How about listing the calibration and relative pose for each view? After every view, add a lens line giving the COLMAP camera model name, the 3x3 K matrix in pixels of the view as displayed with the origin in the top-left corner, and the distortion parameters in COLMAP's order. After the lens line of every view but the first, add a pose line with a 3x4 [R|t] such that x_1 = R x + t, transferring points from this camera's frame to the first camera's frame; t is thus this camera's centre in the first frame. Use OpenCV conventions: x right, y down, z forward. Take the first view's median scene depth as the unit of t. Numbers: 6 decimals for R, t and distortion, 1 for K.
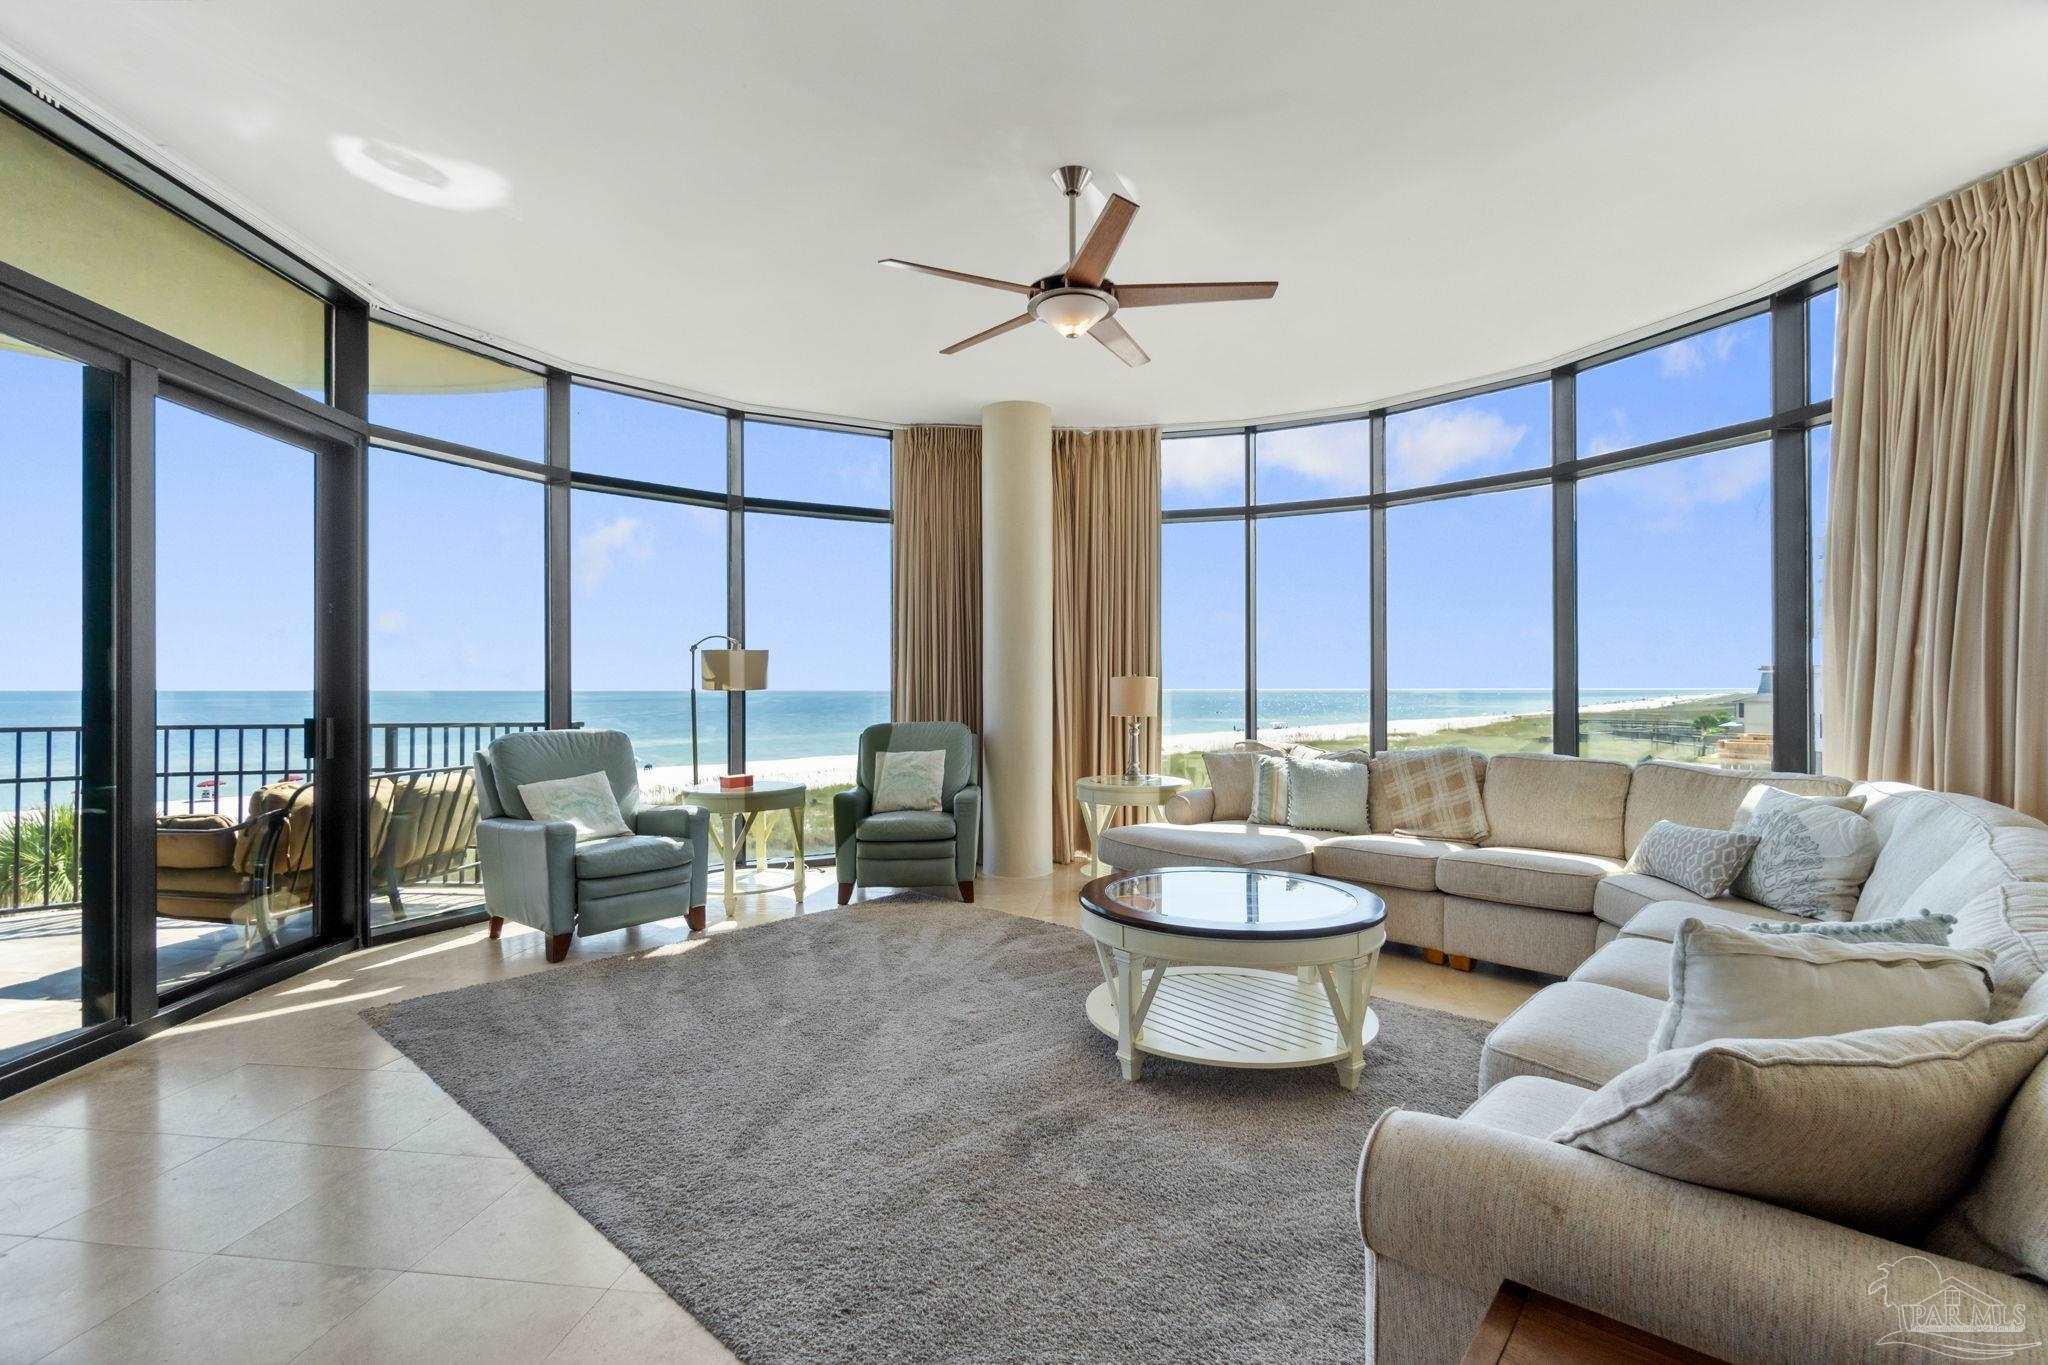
lens RADIAL K [[901.2, 0, 1024.0], [0, 901.2, 682.5], [0, 0, 1]] dist [-0.000238, 0.000353]
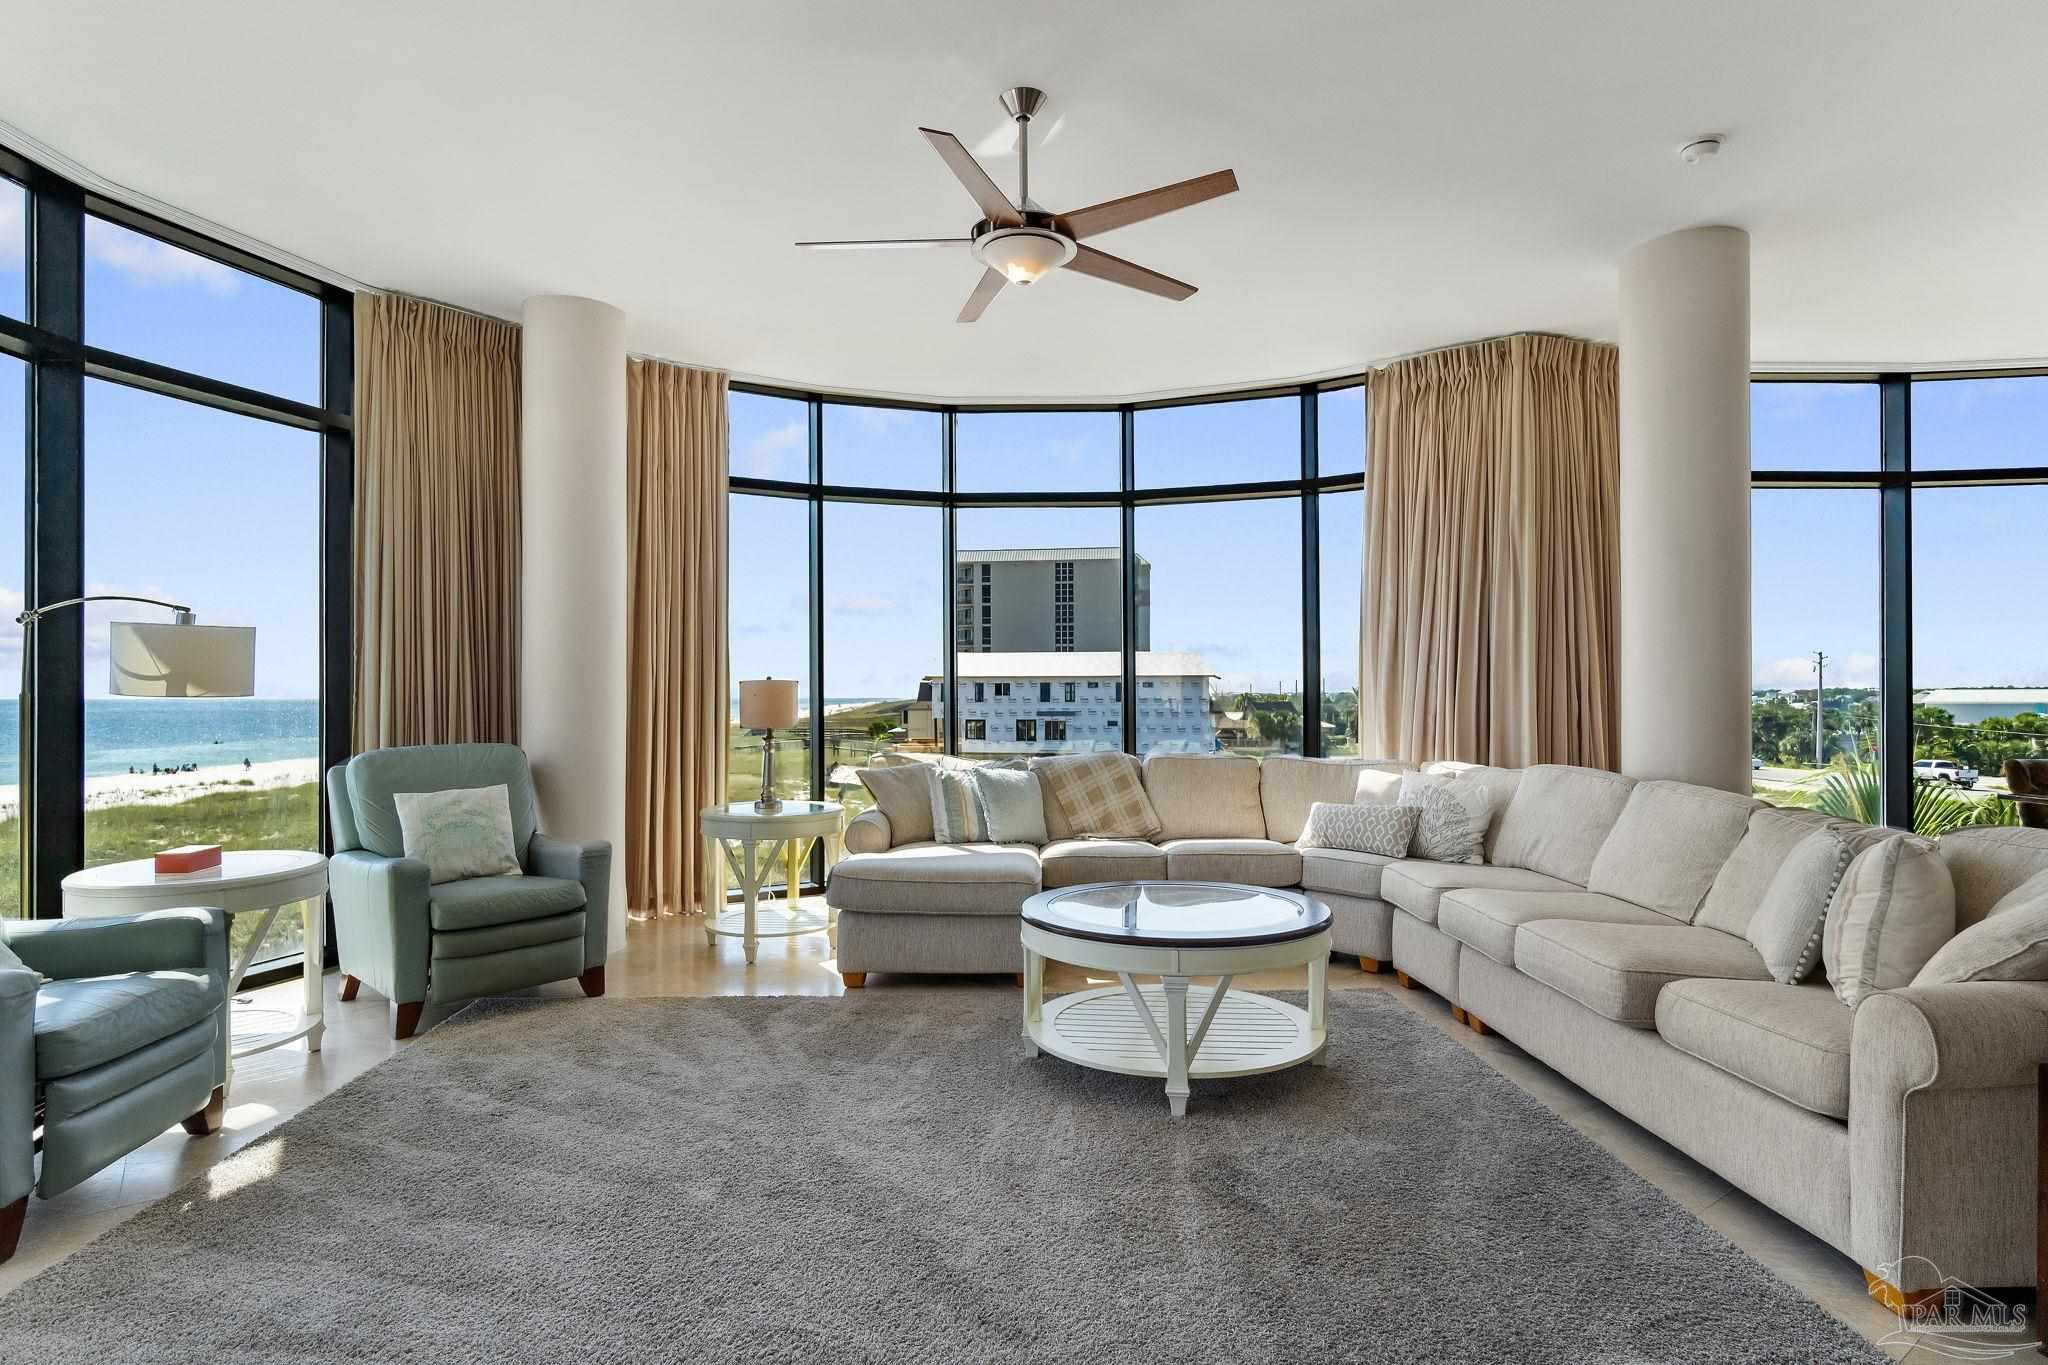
lens RADIAL K [[1047.2, 0, 1024.0], [0, 1047.2, 682.5], [0, 0, 1]] dist [0.000165, -0.001160]
pose [[0.726056, 0.009222, 0.687574, -0.459465], [-0.004185, 0.999951, -0.008994, 0.004049], [-0.687623, 0.003653, 0.726059, 0.201717]]
